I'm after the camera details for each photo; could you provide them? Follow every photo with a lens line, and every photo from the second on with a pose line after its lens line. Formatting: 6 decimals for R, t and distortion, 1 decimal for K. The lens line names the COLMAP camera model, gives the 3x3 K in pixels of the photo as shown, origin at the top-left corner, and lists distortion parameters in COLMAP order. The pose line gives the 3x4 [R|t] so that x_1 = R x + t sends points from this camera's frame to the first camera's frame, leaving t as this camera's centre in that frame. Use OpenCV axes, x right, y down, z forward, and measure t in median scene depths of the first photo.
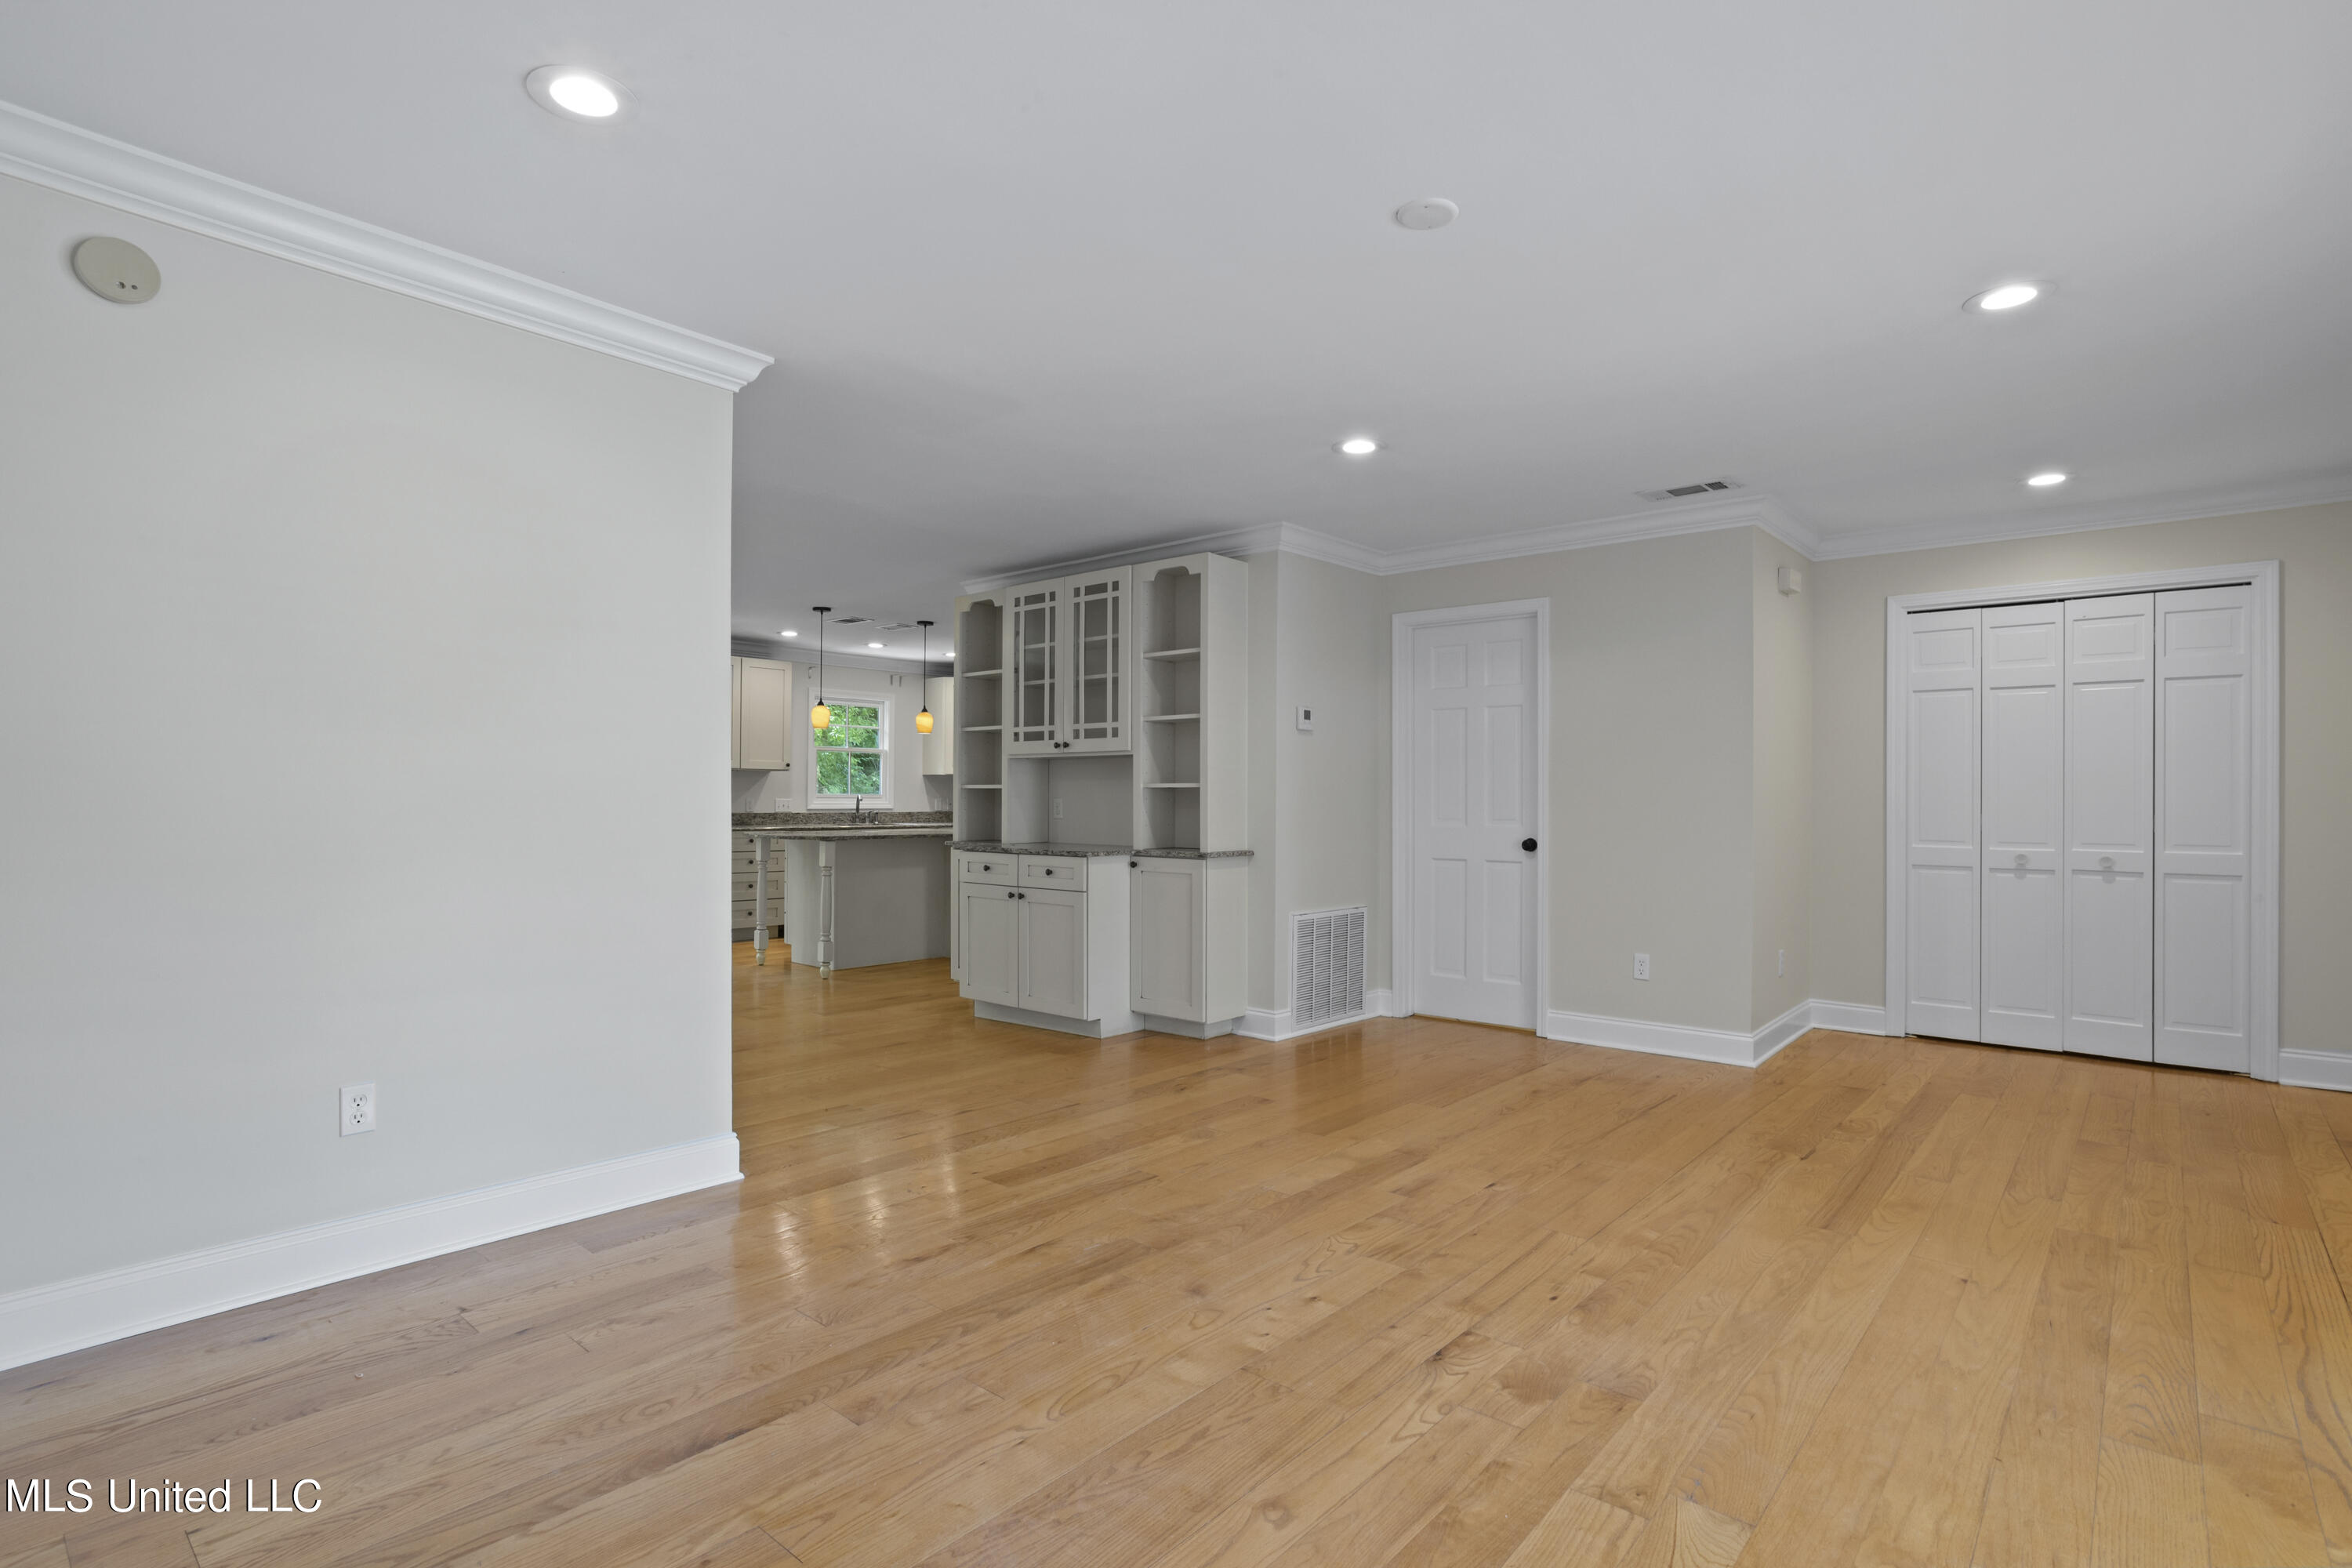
lens RADIAL K [[1137.4, 0, 1172.9], [0, 1137.4, 780.4], [0, 0, 1]] dist [-0.061626, 0.038978]
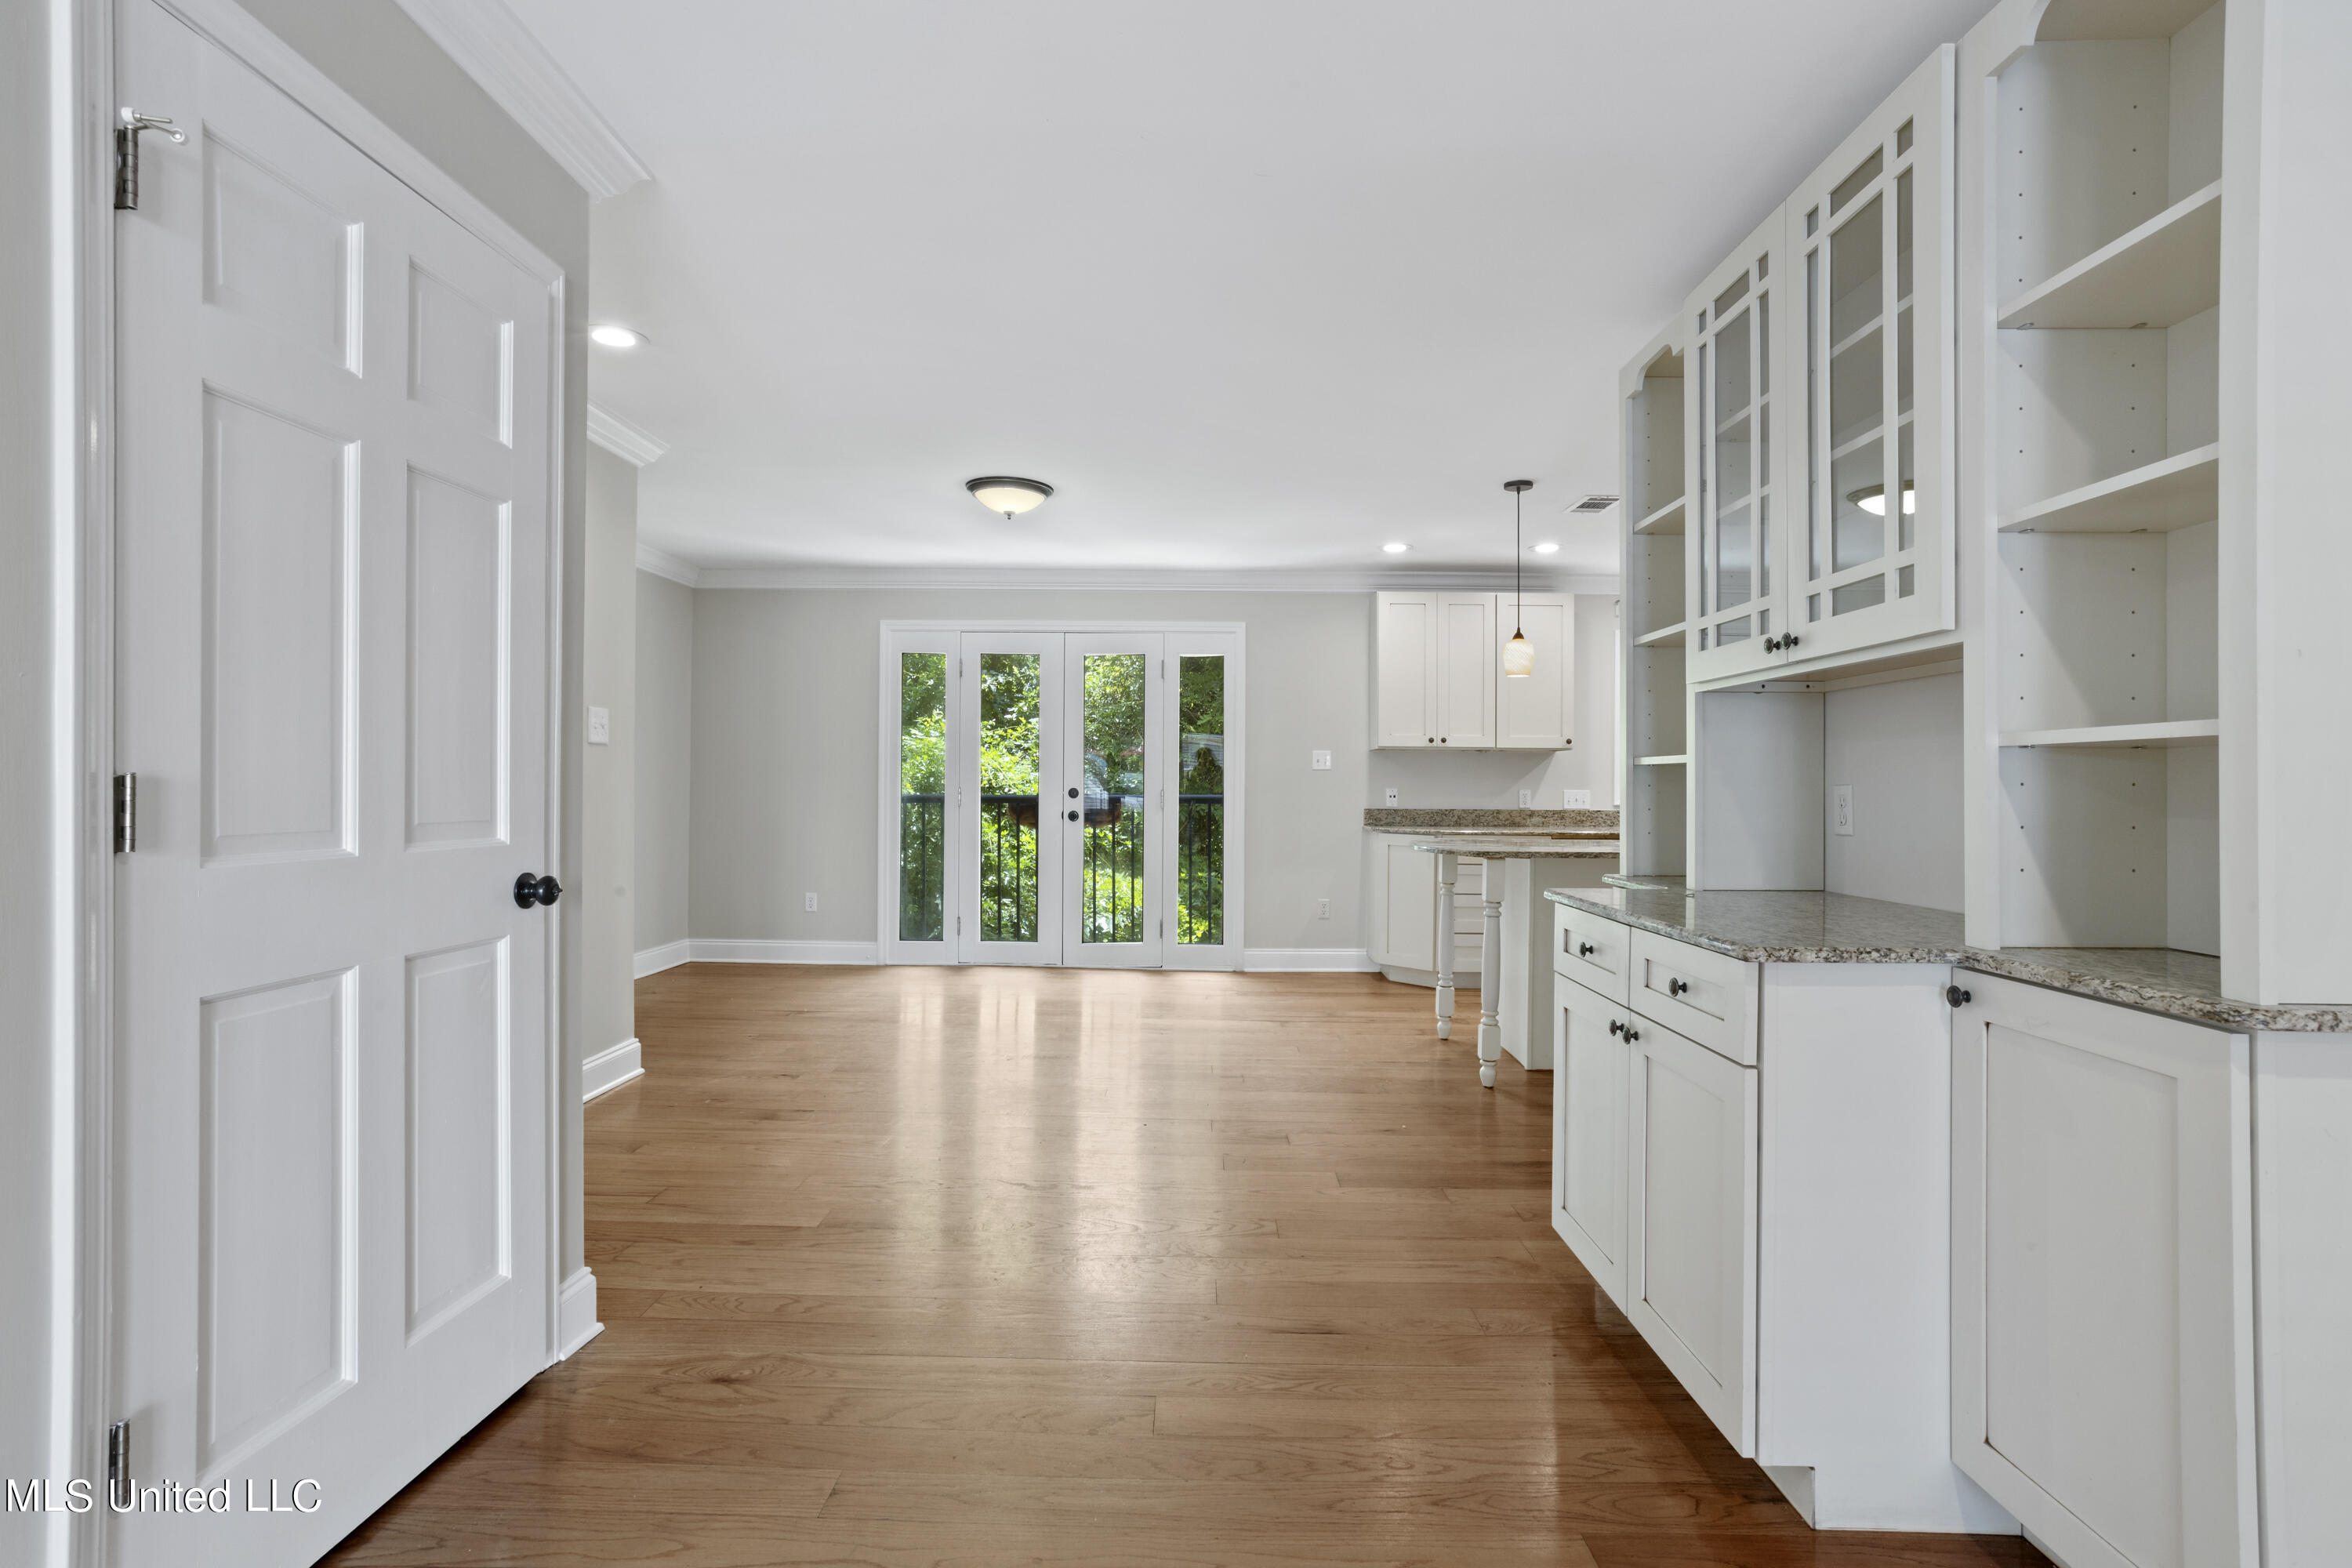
lens RADIAL K [[1137.4, 0, 1172.9], [0, 1137.4, 780.4], [0, 0, 1]] dist [-0.061626, 0.038978]
pose [[0.649359, -0.003901, -0.760472, 0.066587], [0.007308, 0.999973, 0.001111, 0.015745], [0.760447, -0.006279, 0.649370, 0.749314]]
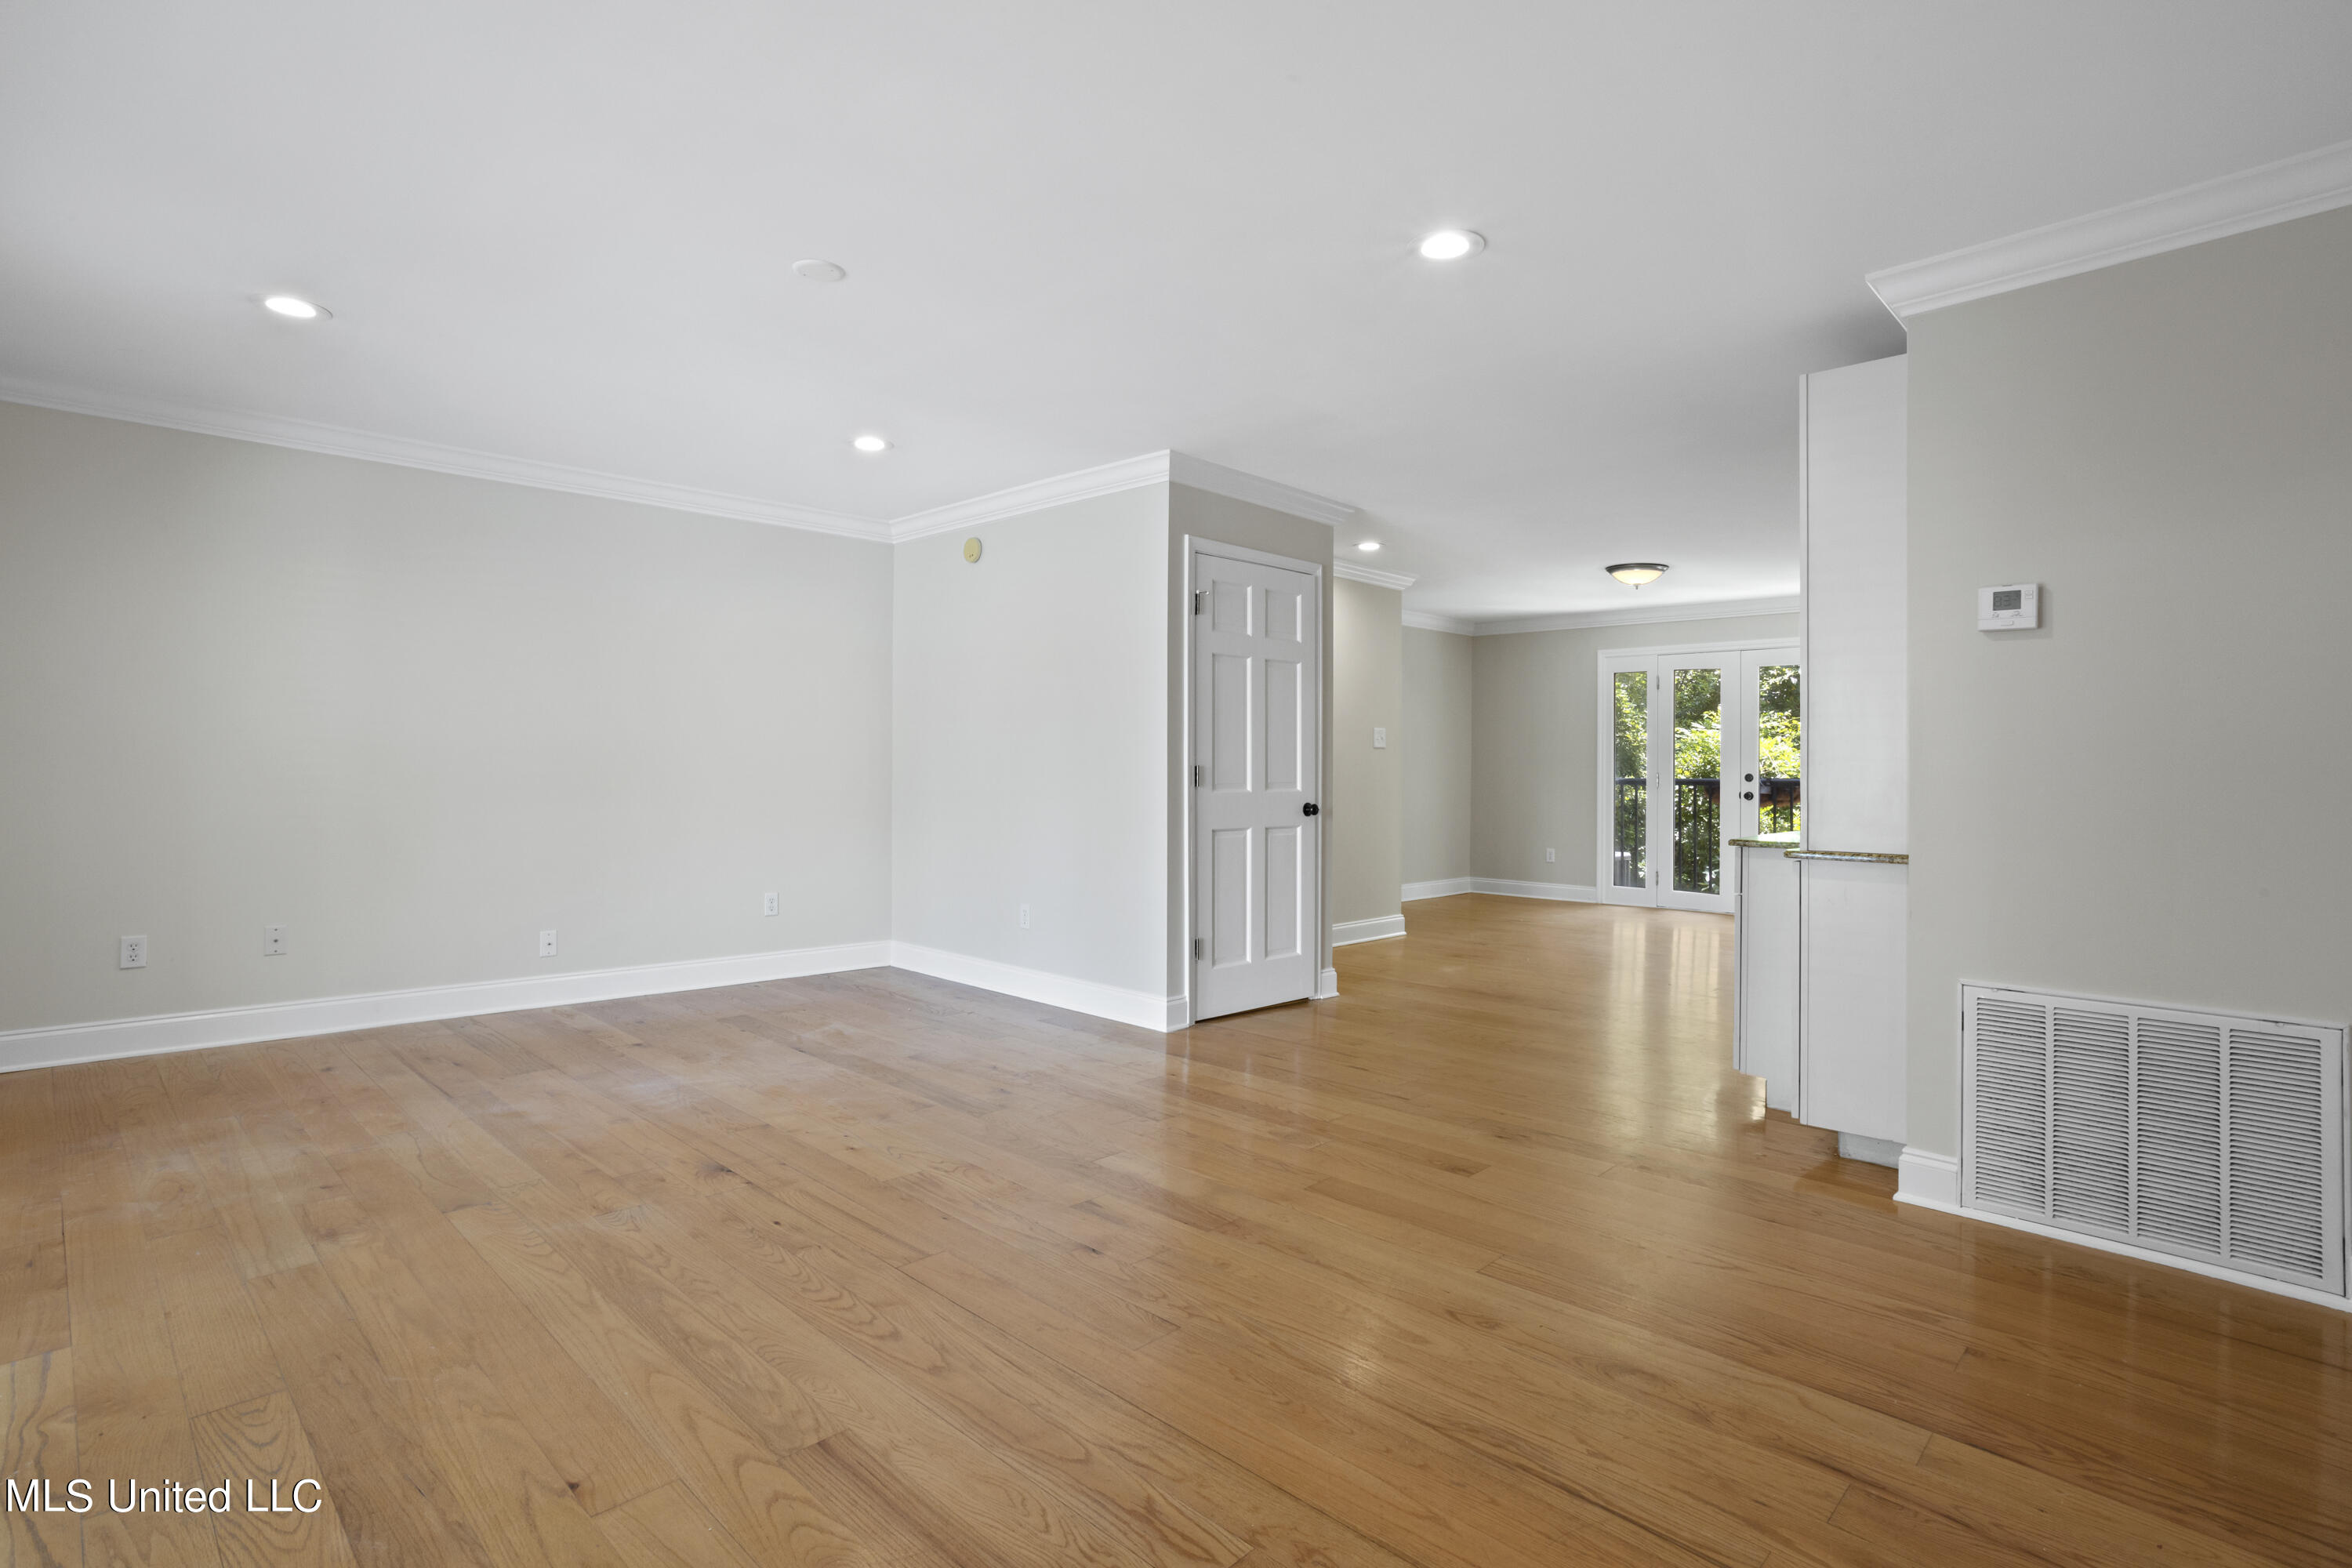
lens RADIAL K [[1137.4, 0, 1172.9], [0, 1137.4, 780.4], [0, 0, 1]] dist [-0.061626, 0.038978]
pose [[-0.046915, 0.005012, -0.998886, 0.734473], [0.008781, 0.999951, 0.004605, 0.020913], [0.998860, -0.008555, -0.046957, 0.757394]]
